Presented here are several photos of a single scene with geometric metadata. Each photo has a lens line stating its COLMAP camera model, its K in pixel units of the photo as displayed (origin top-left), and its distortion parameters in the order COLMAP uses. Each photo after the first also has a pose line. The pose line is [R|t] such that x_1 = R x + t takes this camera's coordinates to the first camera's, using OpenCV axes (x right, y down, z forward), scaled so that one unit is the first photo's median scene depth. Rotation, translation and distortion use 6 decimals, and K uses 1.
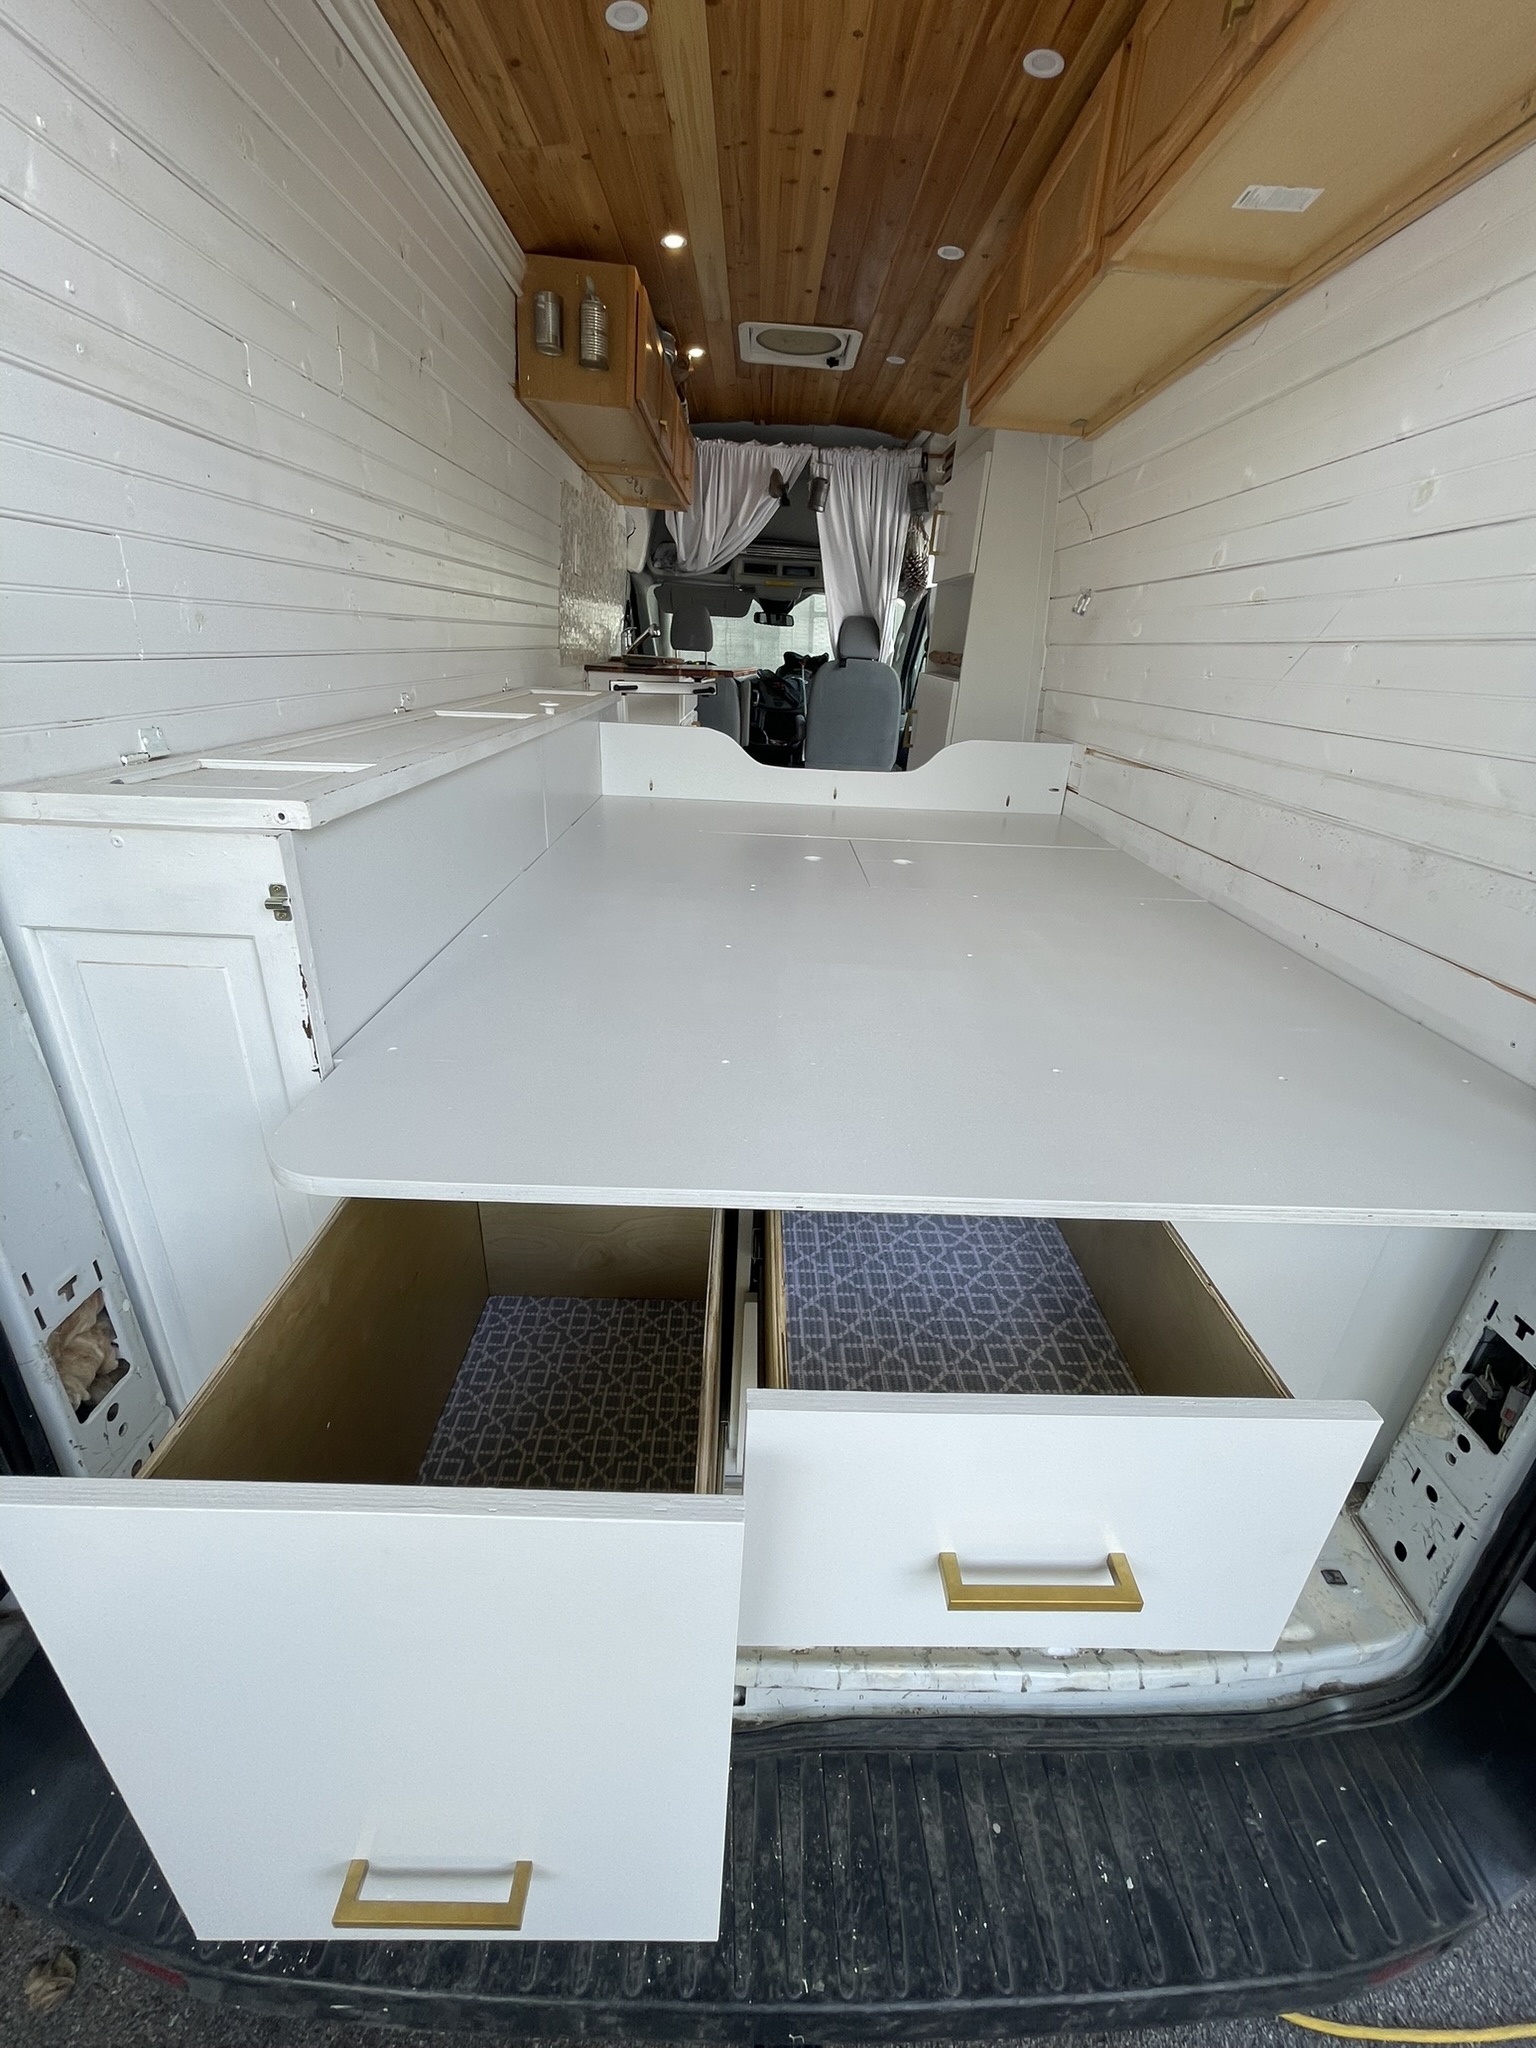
lens RADIAL K [[830.0, 0, 758.2], [0, 830.0, 1014.8], [0, 0, 1]] dist [-0.001544, 0.000578]
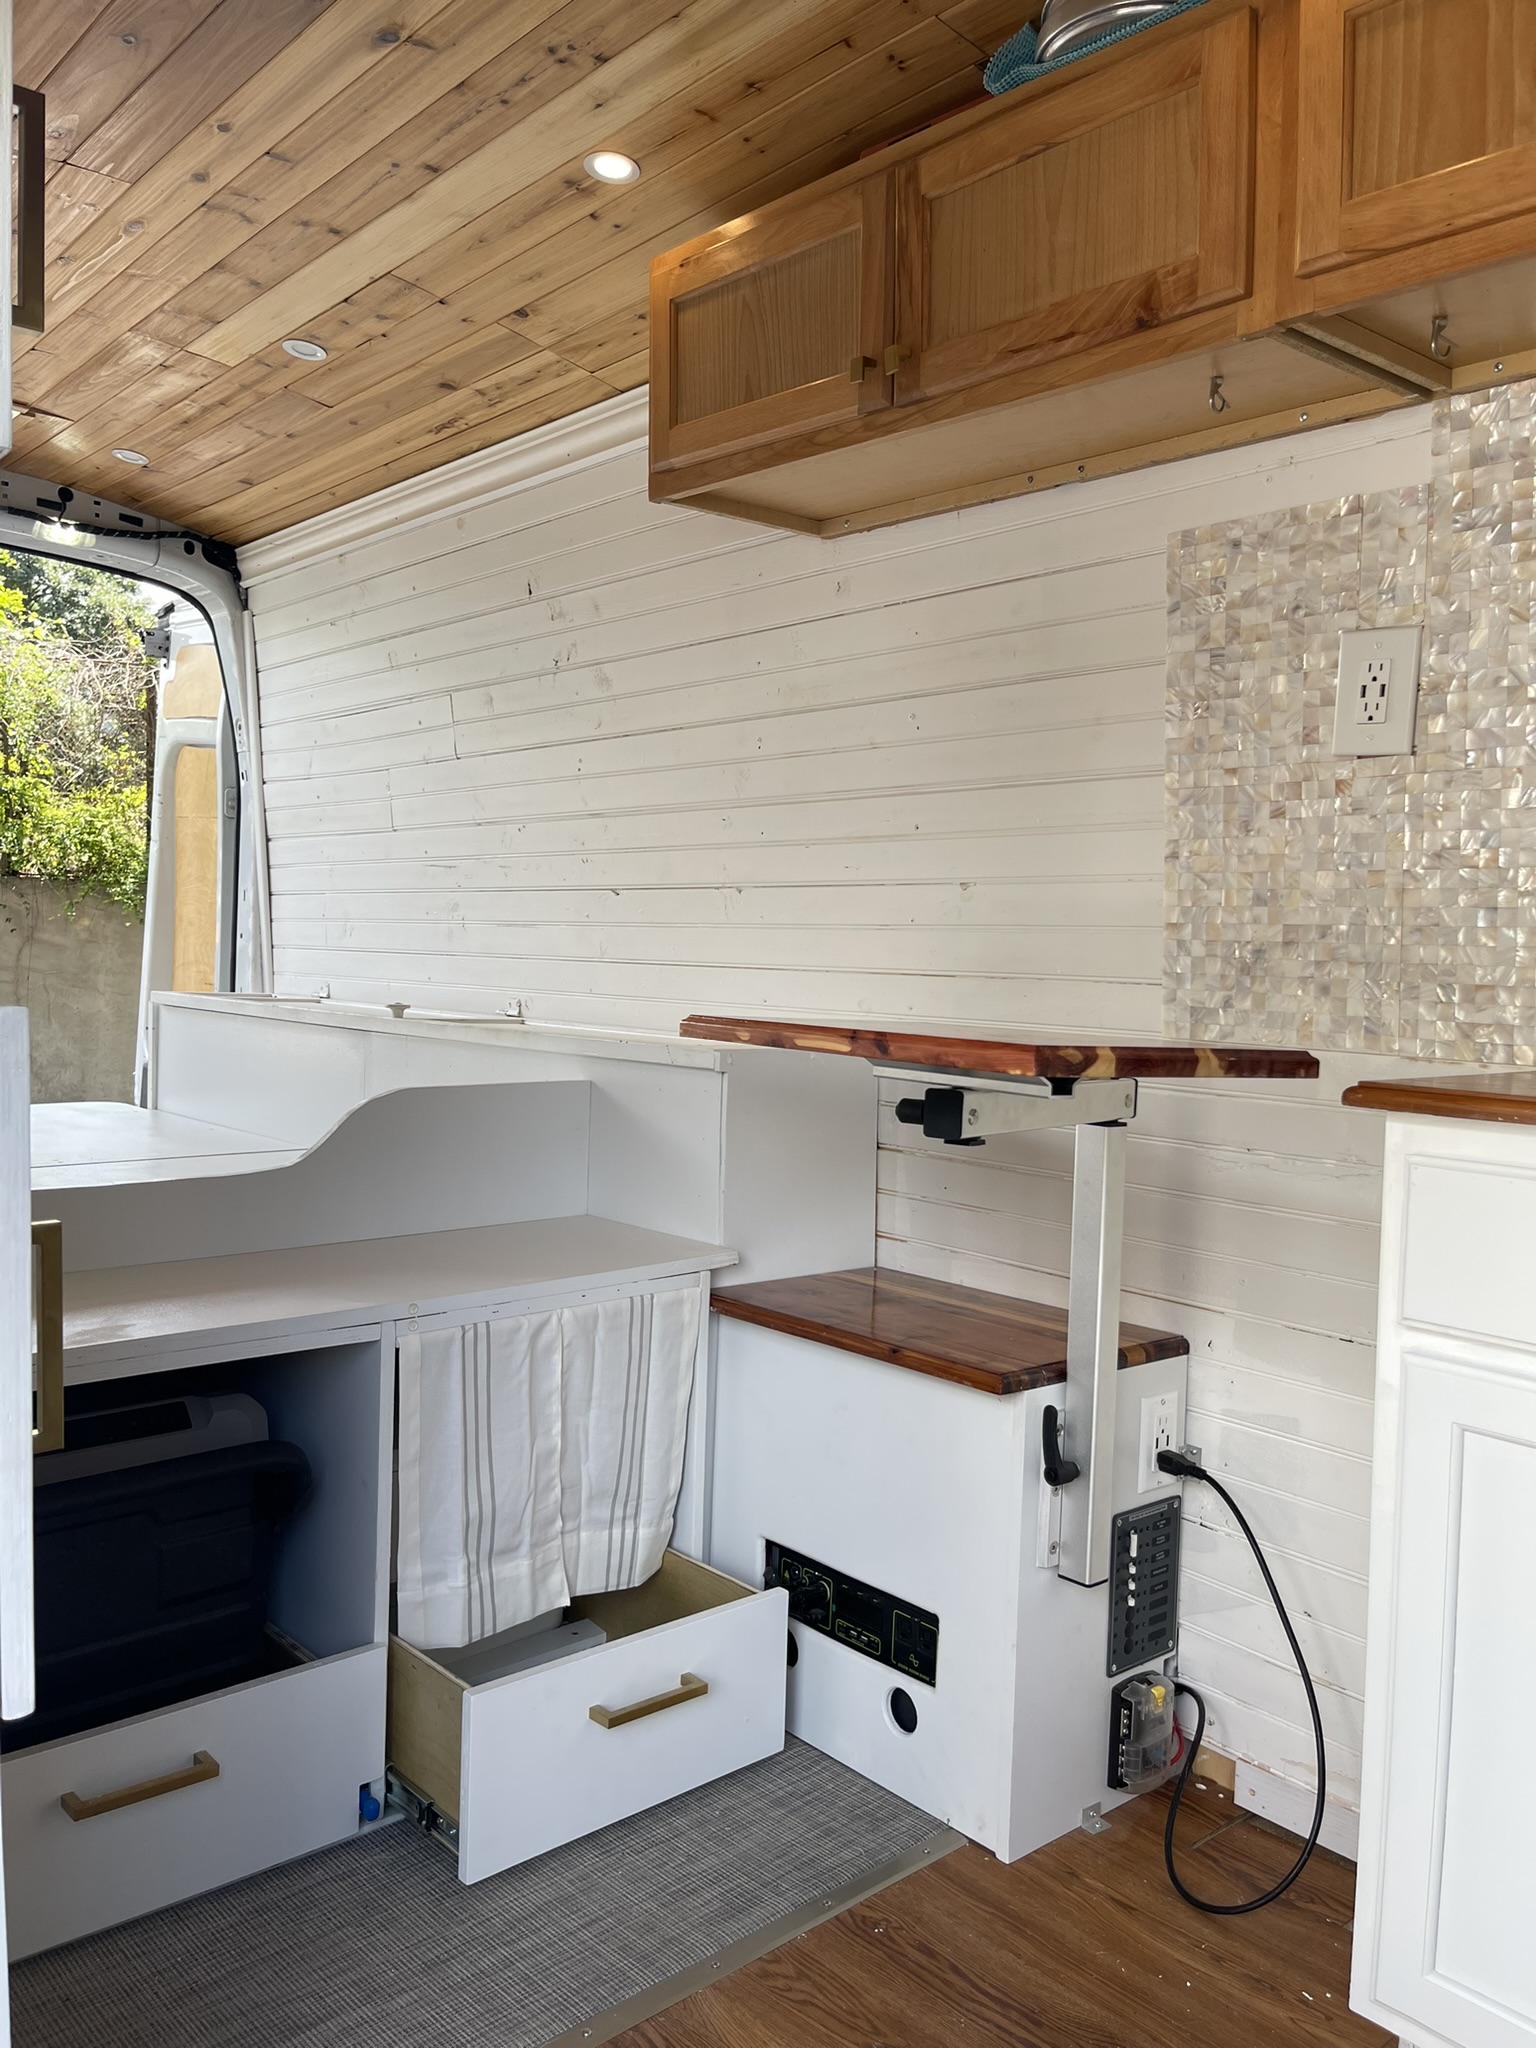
lens RADIAL K [[1589.0, 0, 783.1], [0, 1589.0, 1030.7], [0, 0, 1]] dist [0.010591, -0.001999]
pose [[-0.743383, -0.036576, -0.667865, 0.568511], [-0.328410, 0.889818, 0.316814, -1.088943], [0.582690, 0.454848, -0.673487, 2.558637]]
